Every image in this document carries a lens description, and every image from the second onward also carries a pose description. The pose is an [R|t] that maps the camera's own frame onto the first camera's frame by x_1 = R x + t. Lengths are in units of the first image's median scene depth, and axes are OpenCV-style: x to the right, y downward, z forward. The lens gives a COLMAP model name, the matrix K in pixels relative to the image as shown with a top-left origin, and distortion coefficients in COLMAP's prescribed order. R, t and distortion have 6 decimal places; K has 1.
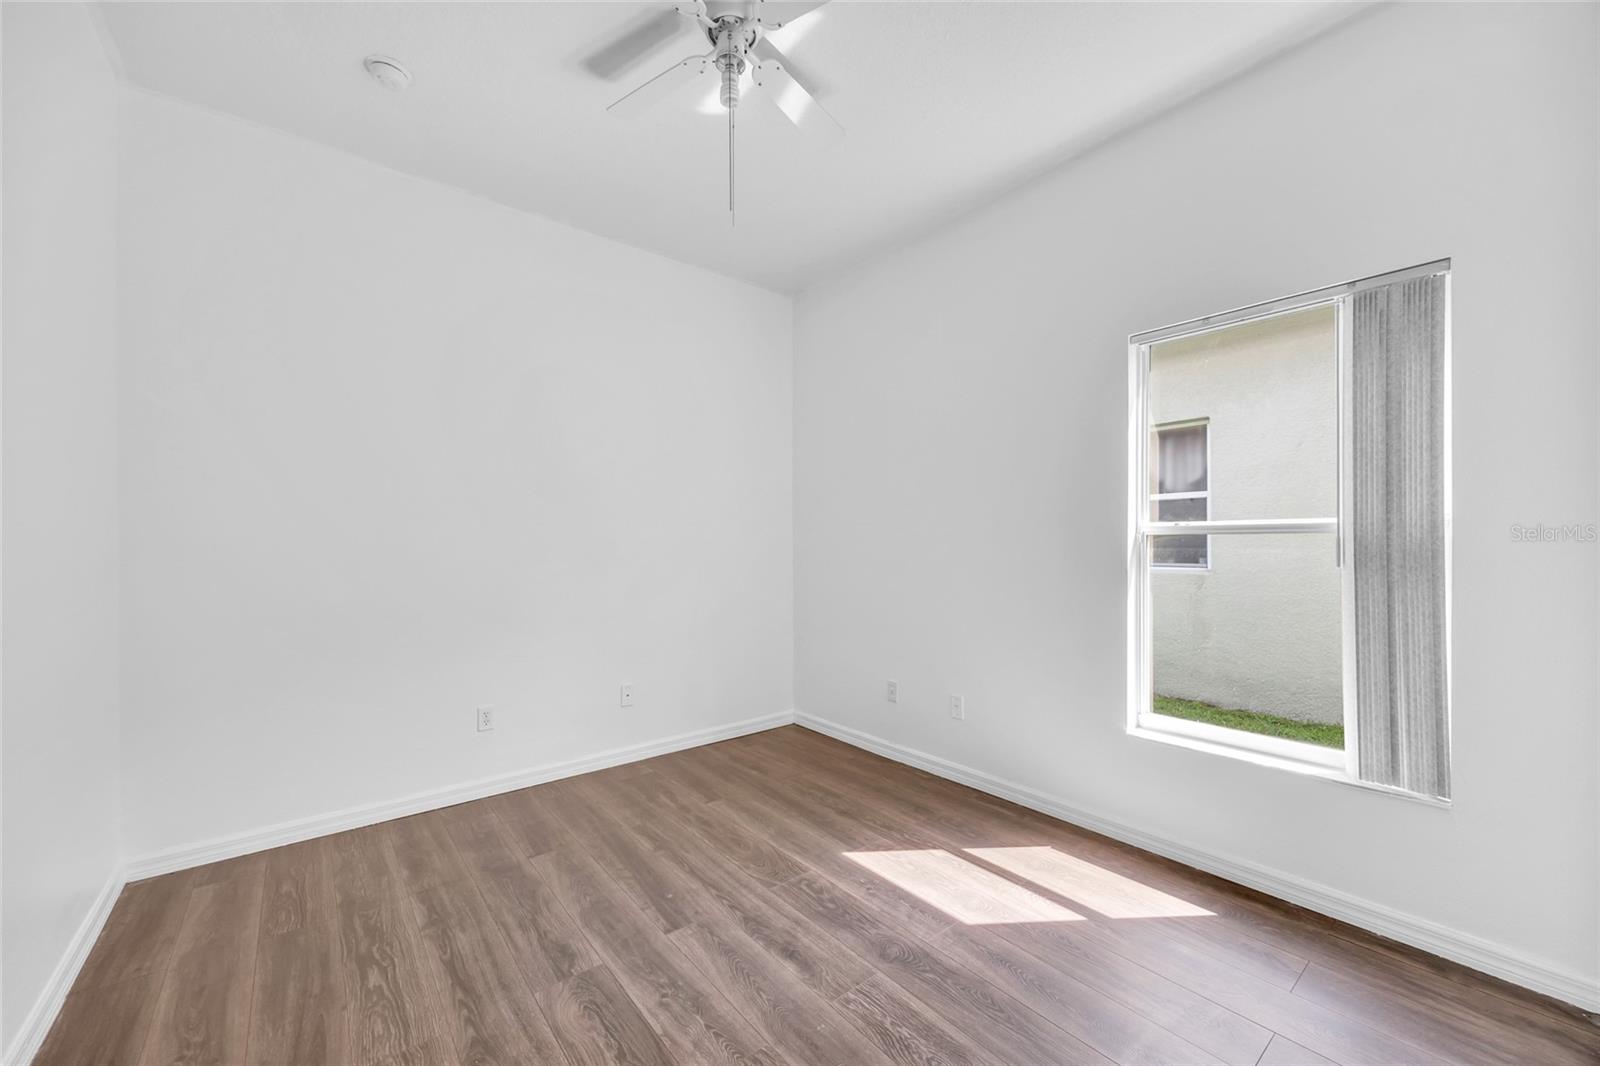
lens RADIAL K [[614.3, 0, 805.4], [0, 614.3, 537.6], [0, 0, 1]] dist [-0.000322, -0.000213]
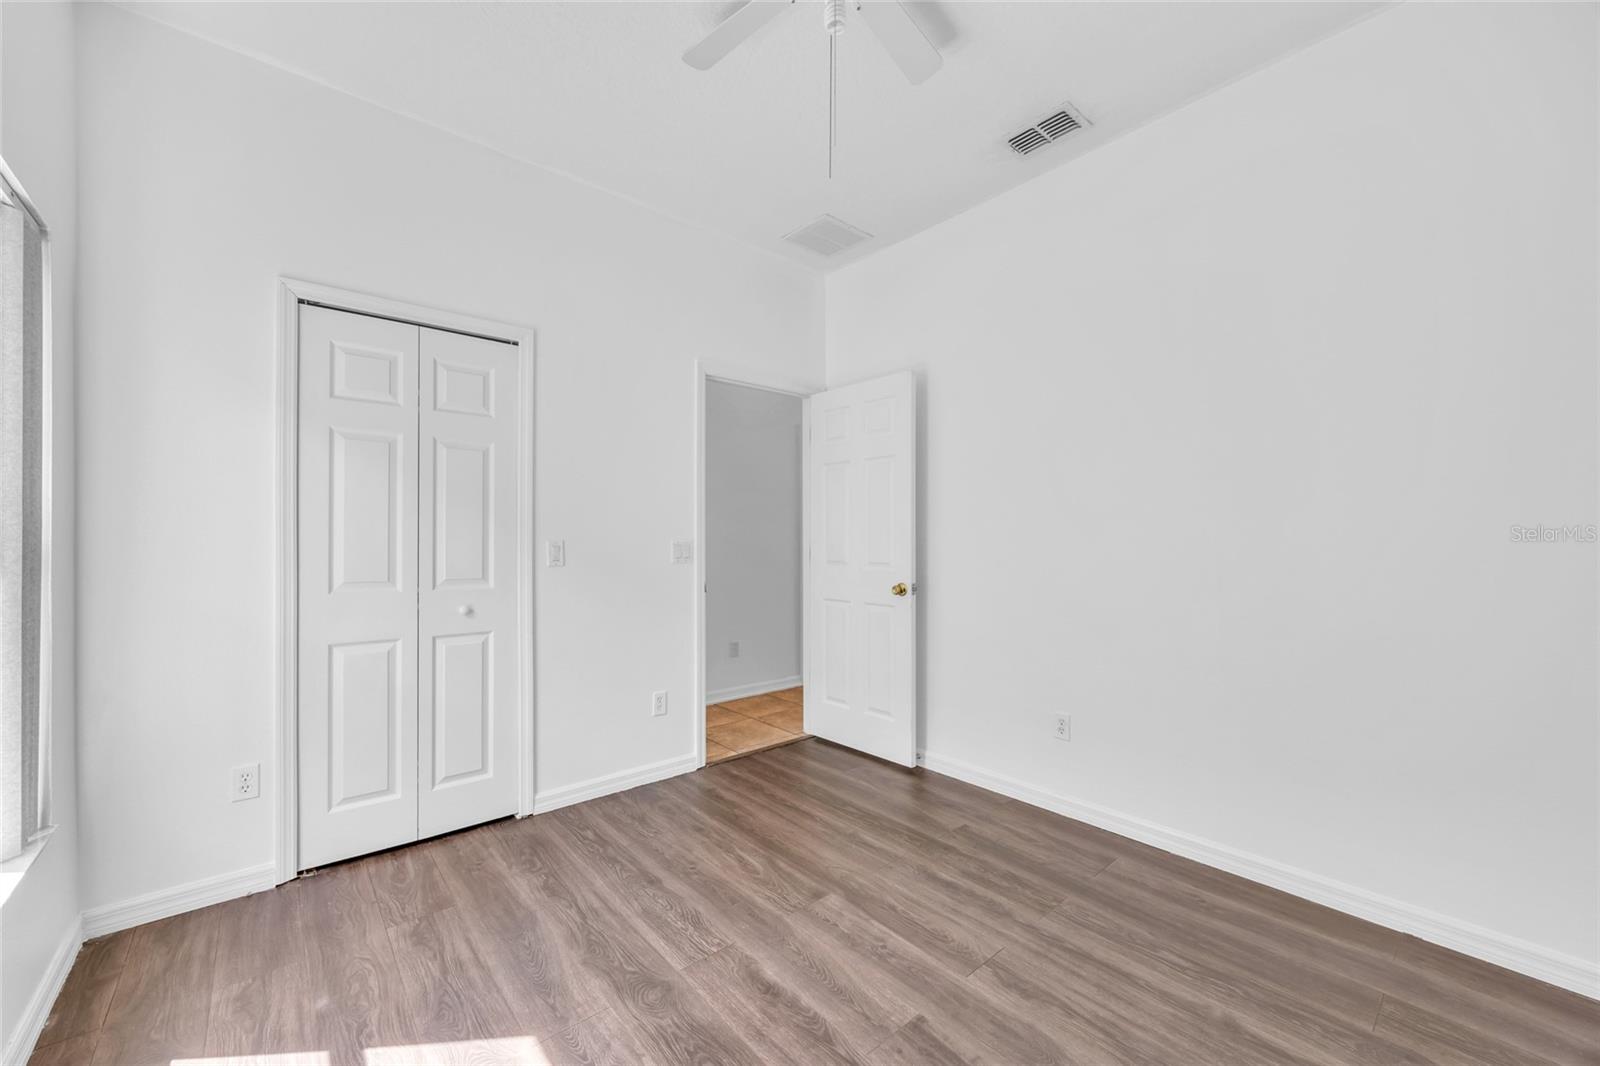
lens RADIAL K [[614.3, 0, 805.4], [0, 614.3, 537.6], [0, 0, 1]] dist [-0.000322, -0.000213]
pose [[-0.999596, 0.006155, -0.027730, -0.058394], [0.006560, 0.999873, -0.014532, 0.021911], [0.027637, -0.014708, -0.999510, 1.975601]]
